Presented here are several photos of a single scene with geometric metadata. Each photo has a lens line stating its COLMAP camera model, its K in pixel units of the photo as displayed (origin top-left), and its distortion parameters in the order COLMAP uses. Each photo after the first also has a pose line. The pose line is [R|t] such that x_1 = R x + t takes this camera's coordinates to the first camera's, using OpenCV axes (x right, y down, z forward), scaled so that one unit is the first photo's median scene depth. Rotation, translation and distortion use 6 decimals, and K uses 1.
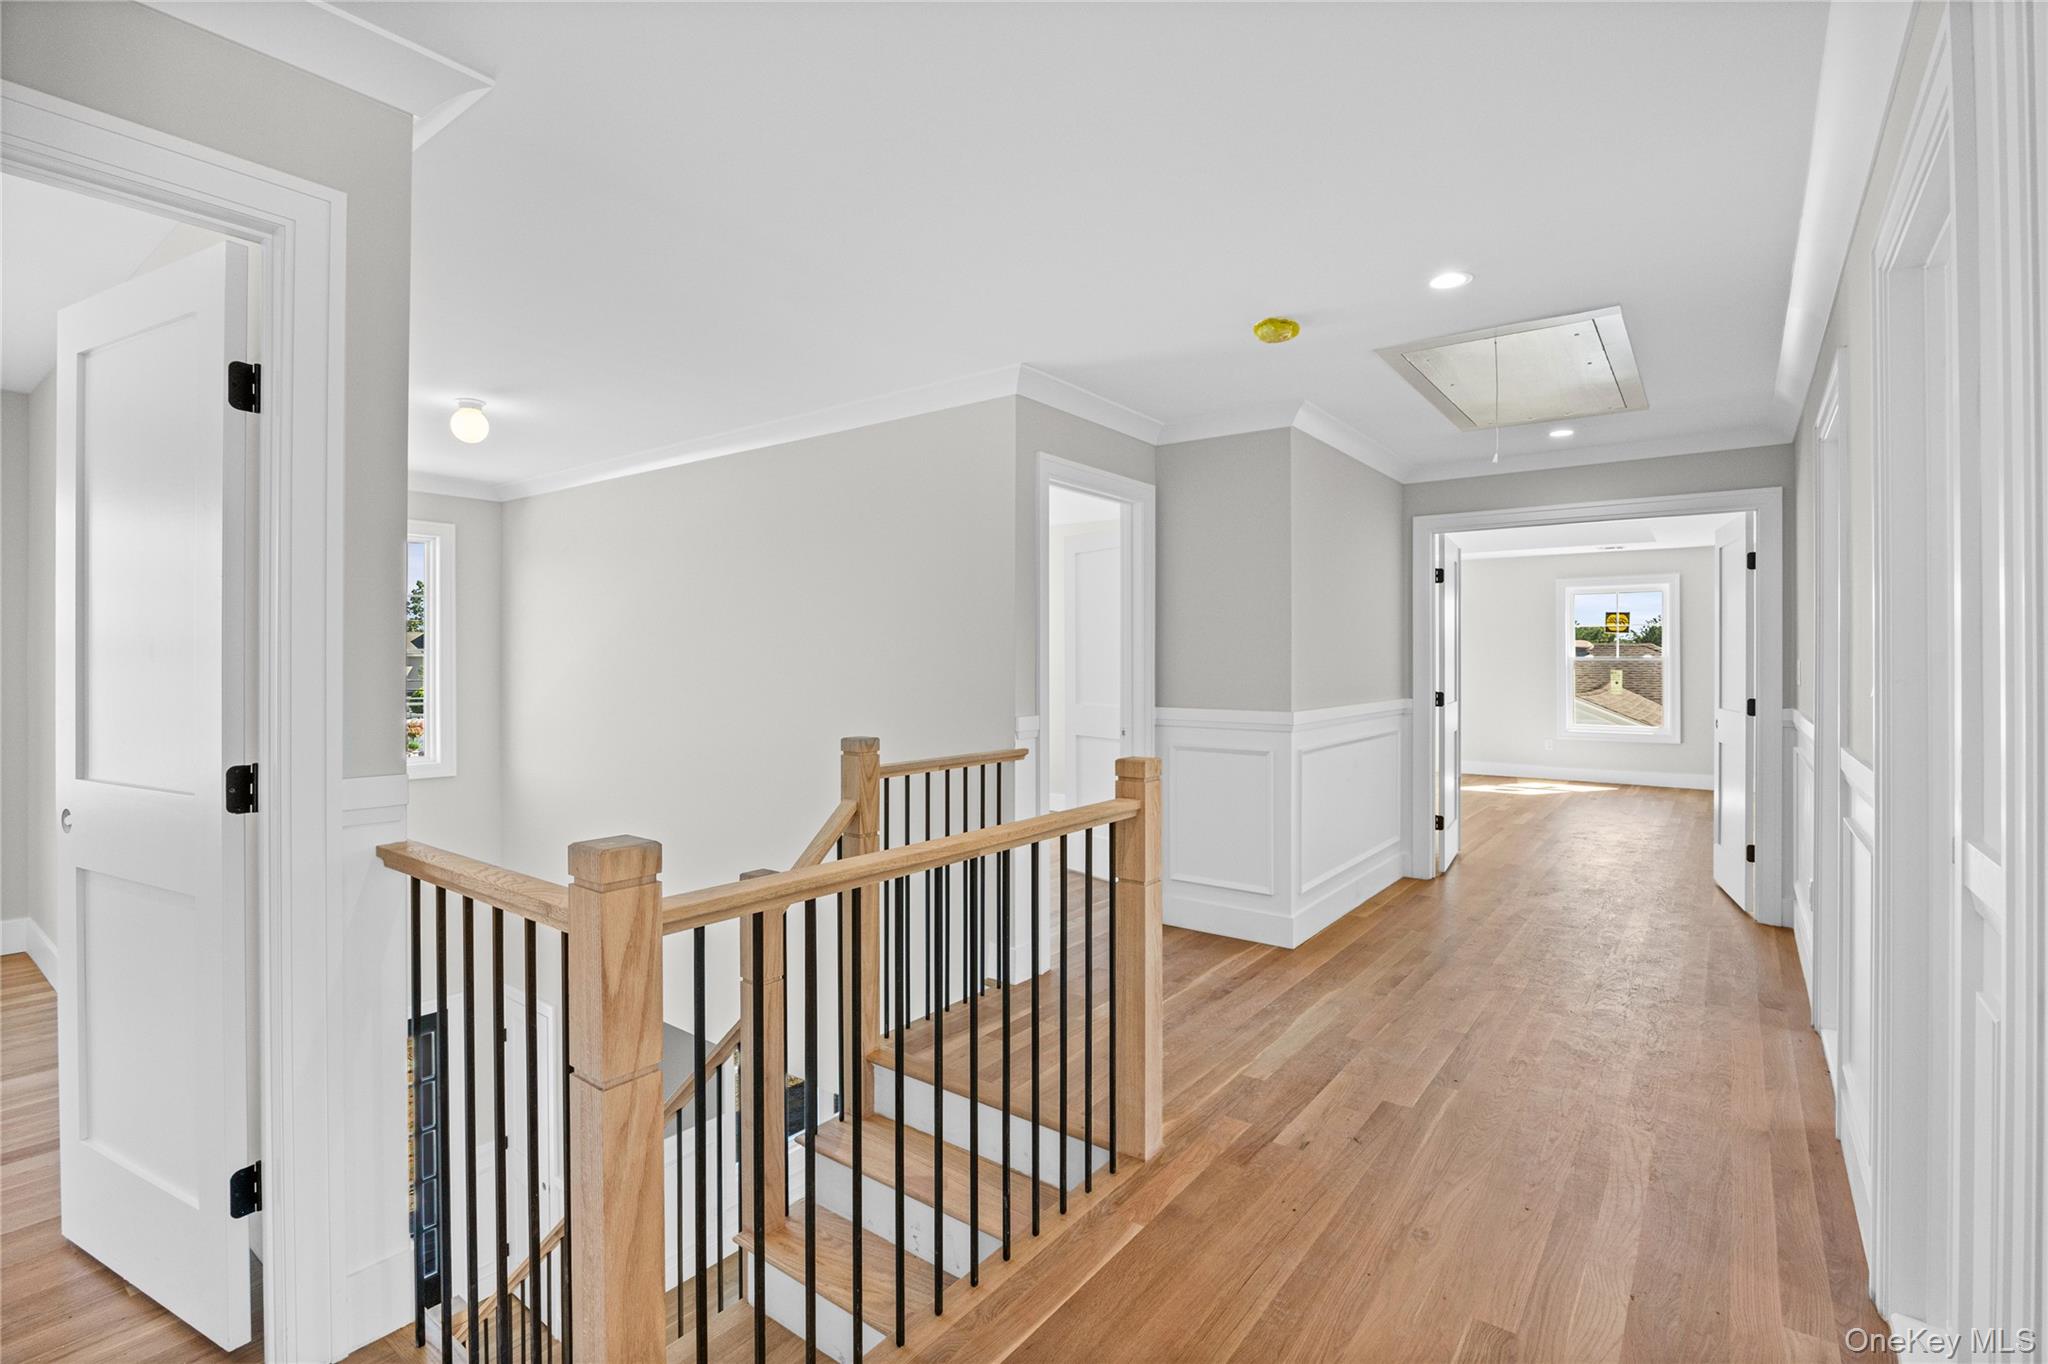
lens RADIAL K [[958.4, 0, 1028.4], [0, 958.4, 657.8], [0, 0, 1]] dist [-0.025688, 0.000312]
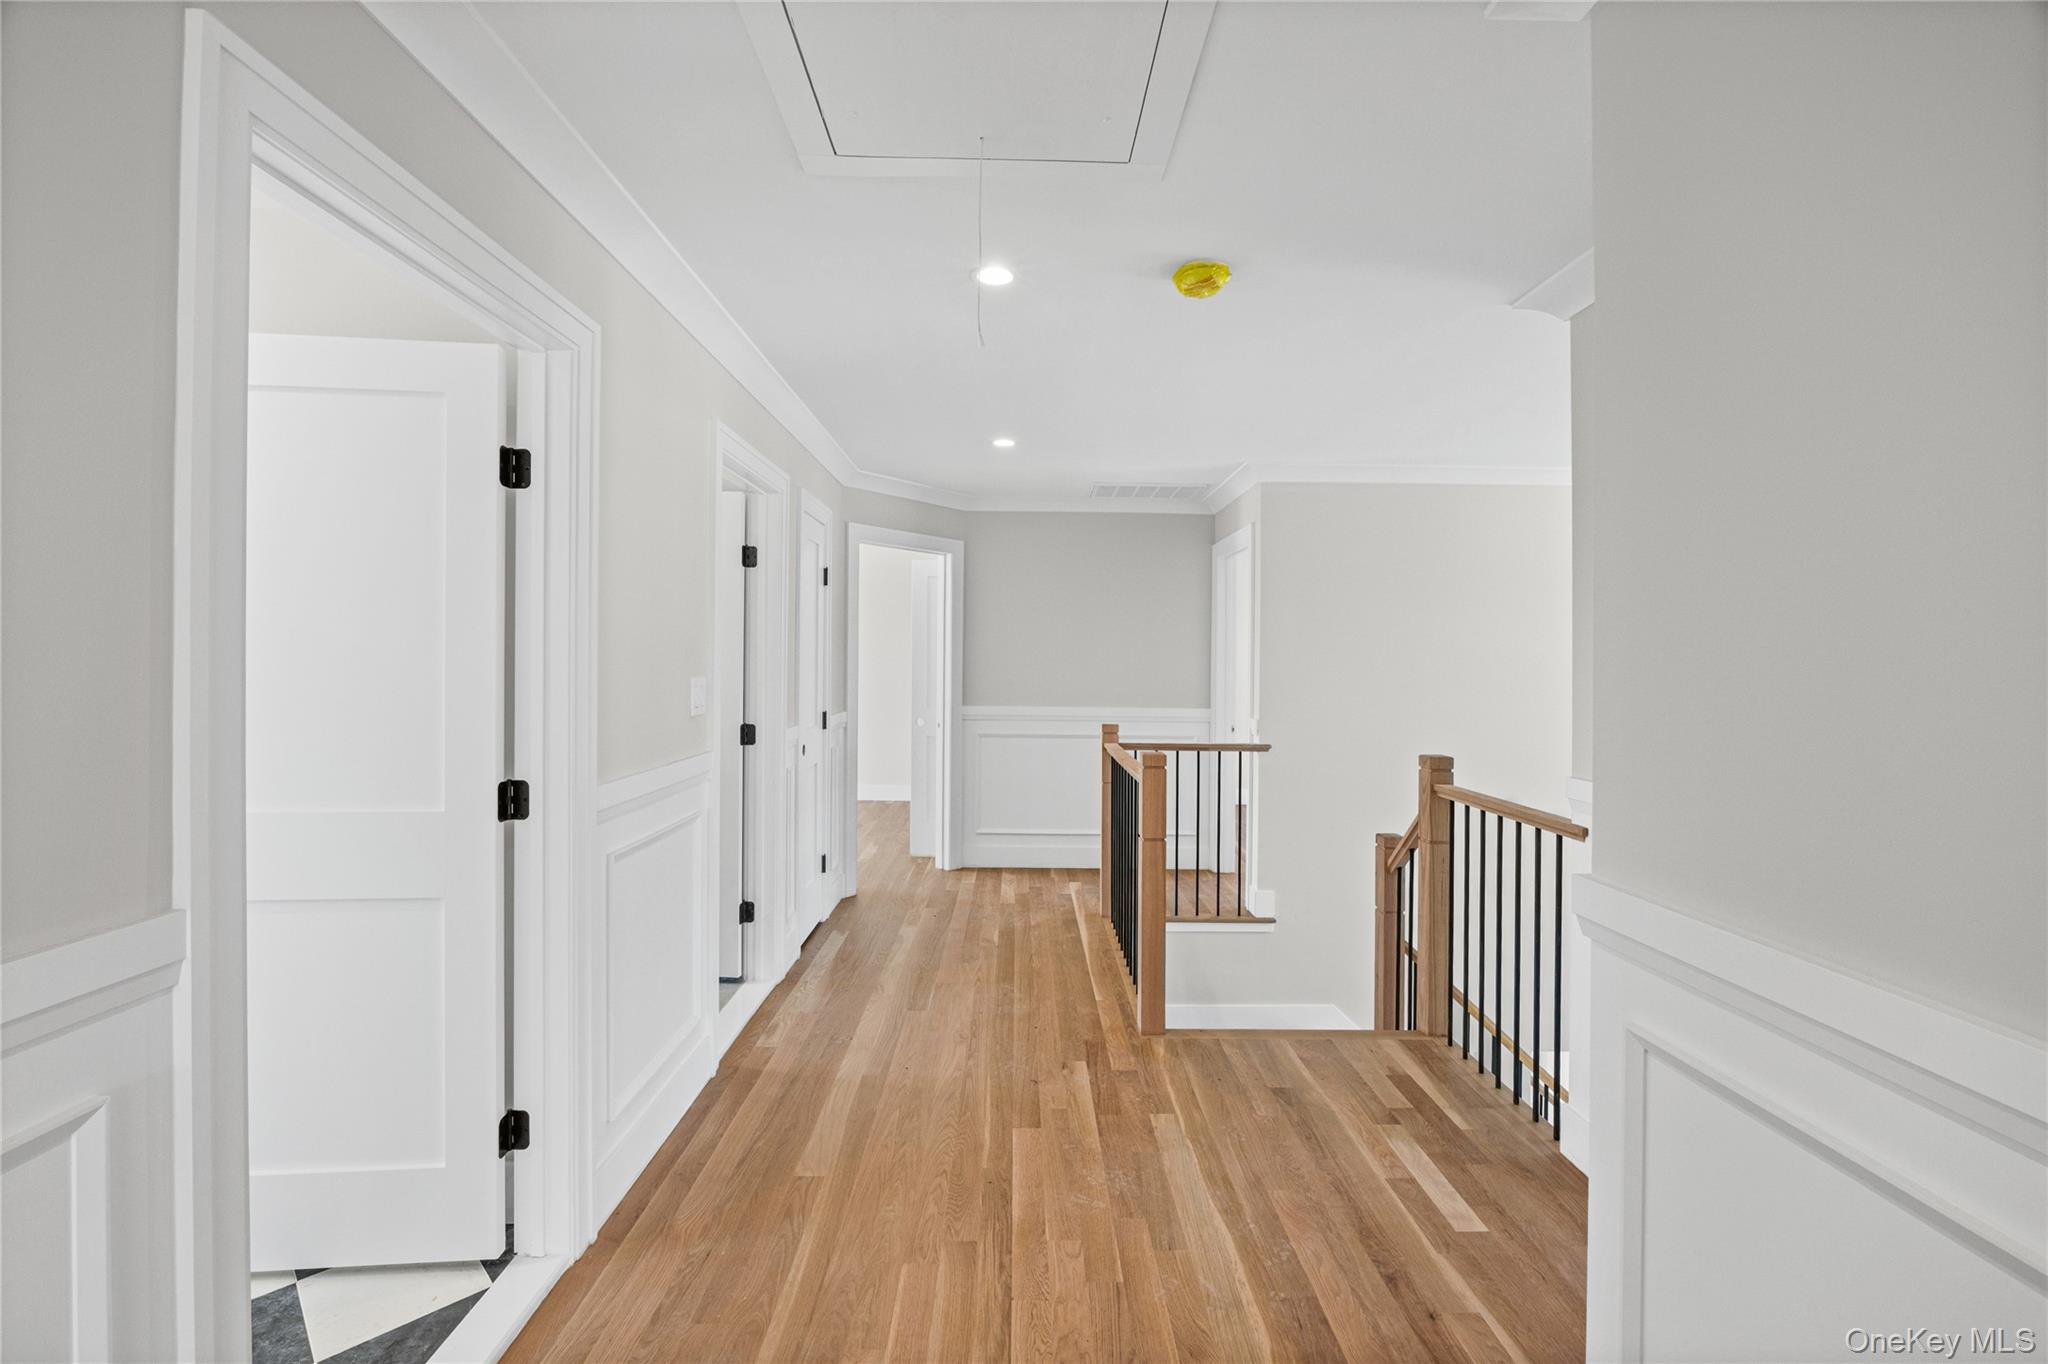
lens RADIAL K [[870.6, 0, 1022.3], [0, 870.6, 664.1], [0, 0, 1]] dist [-0.011521, 0.000410]
pose [[-0.800705, -0.005568, -0.599033, 0.838039], [-0.006524, 0.999979, -0.000575, -0.022768], [0.599024, 0.003448, -0.800724, 1.531030]]
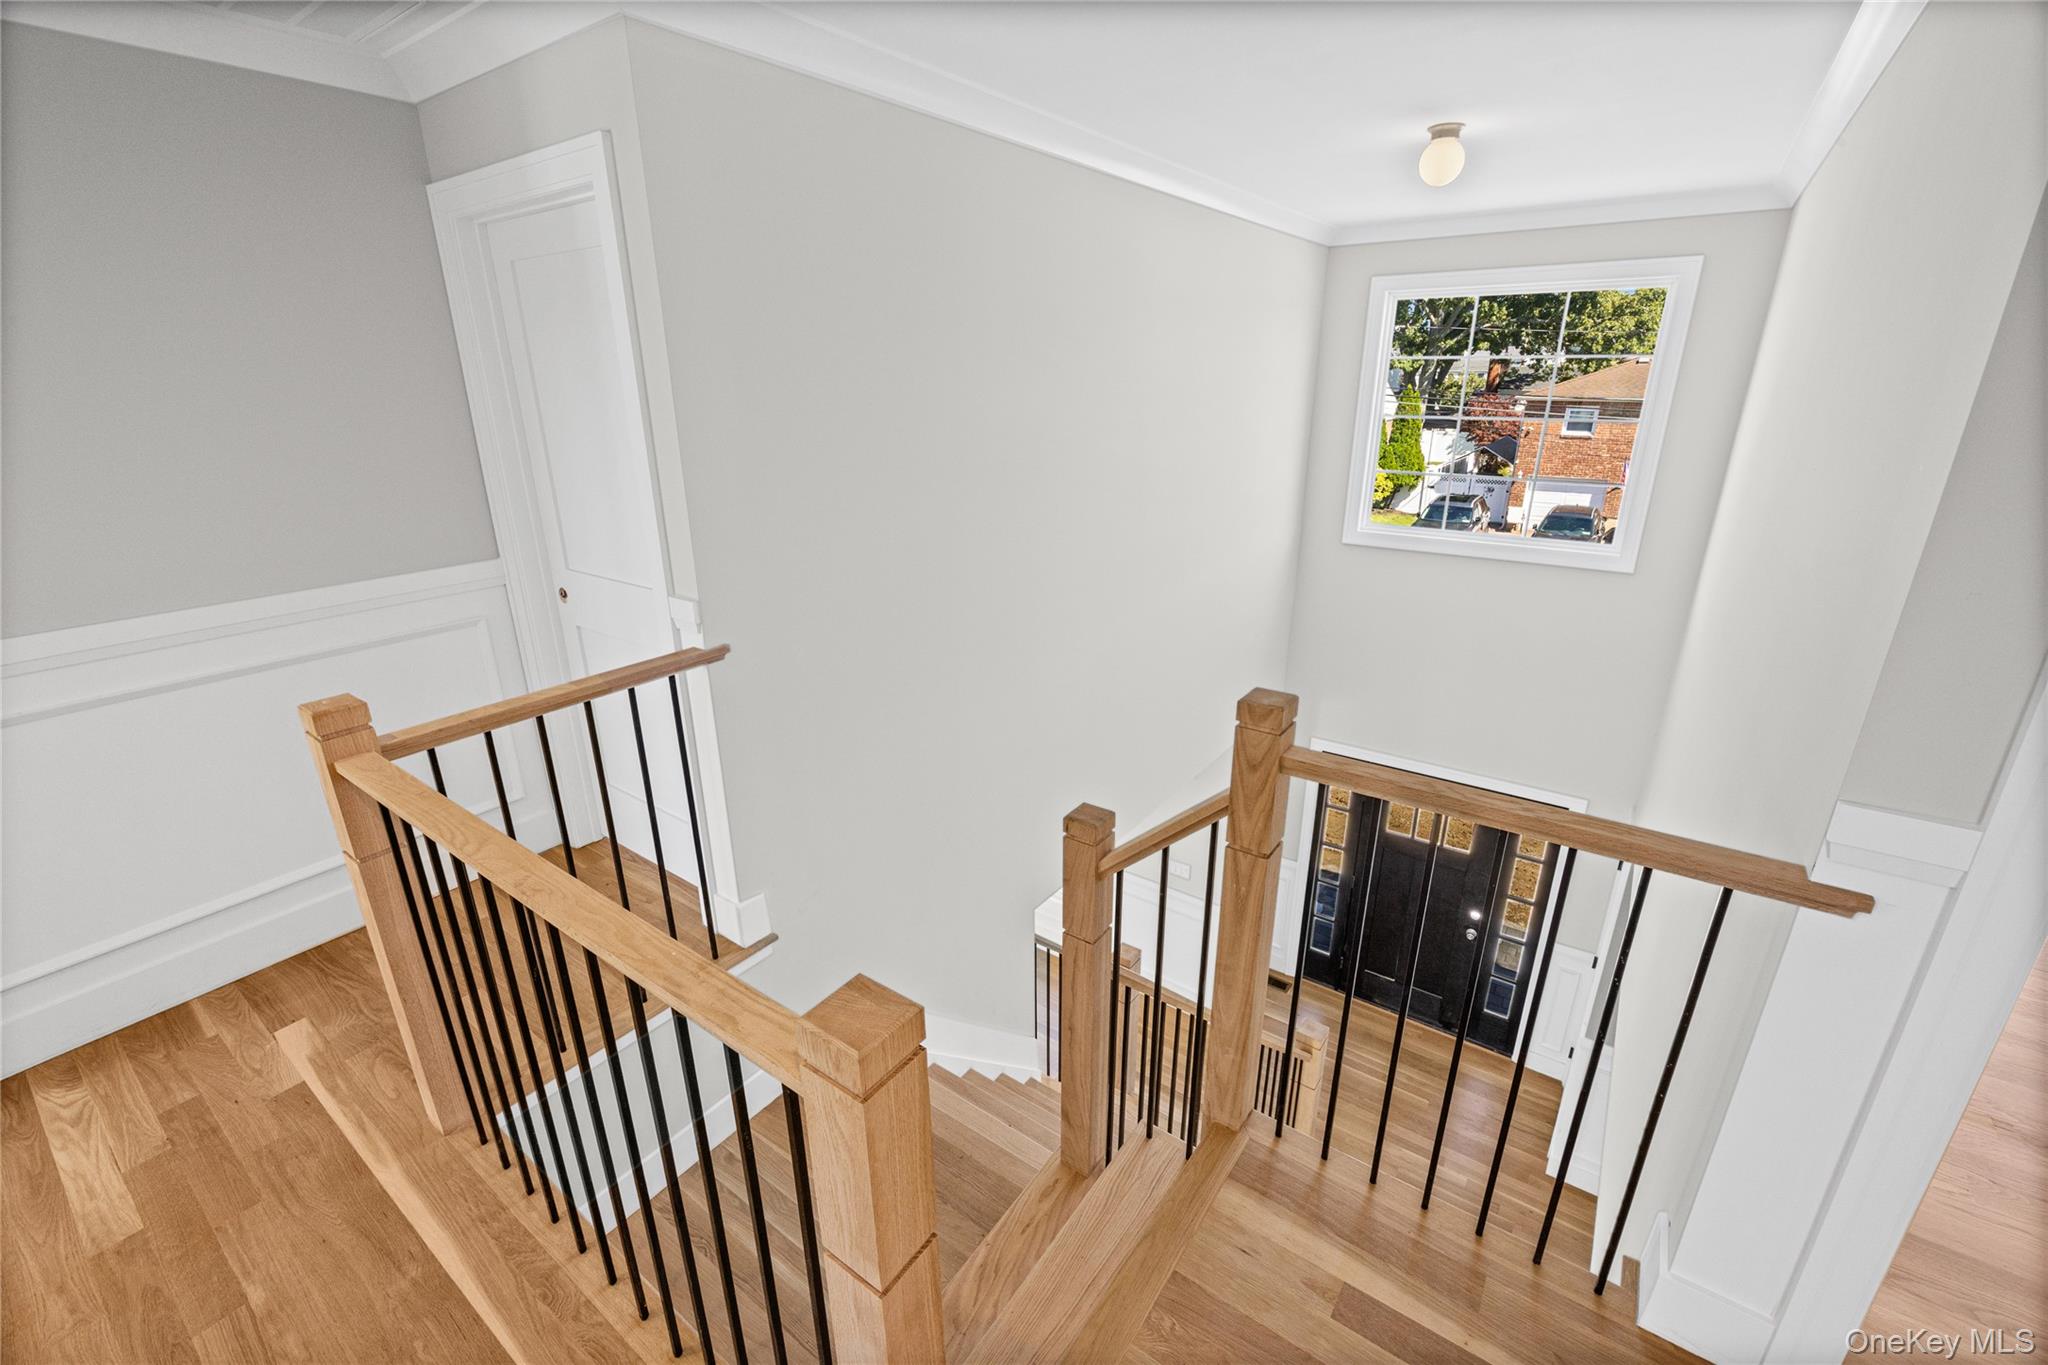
lens RADIAL K [[856.4, 0, 1019.8], [0, 856.4, 675.6], [0, 0, 1]] dist [-0.013721, -0.000157]
pose [[0.007615, 0.335734, -0.941926, 0.313735], [0.013615, 0.941831, 0.335810, -0.104923], [0.999878, -0.015381, 0.002602, 0.854340]]
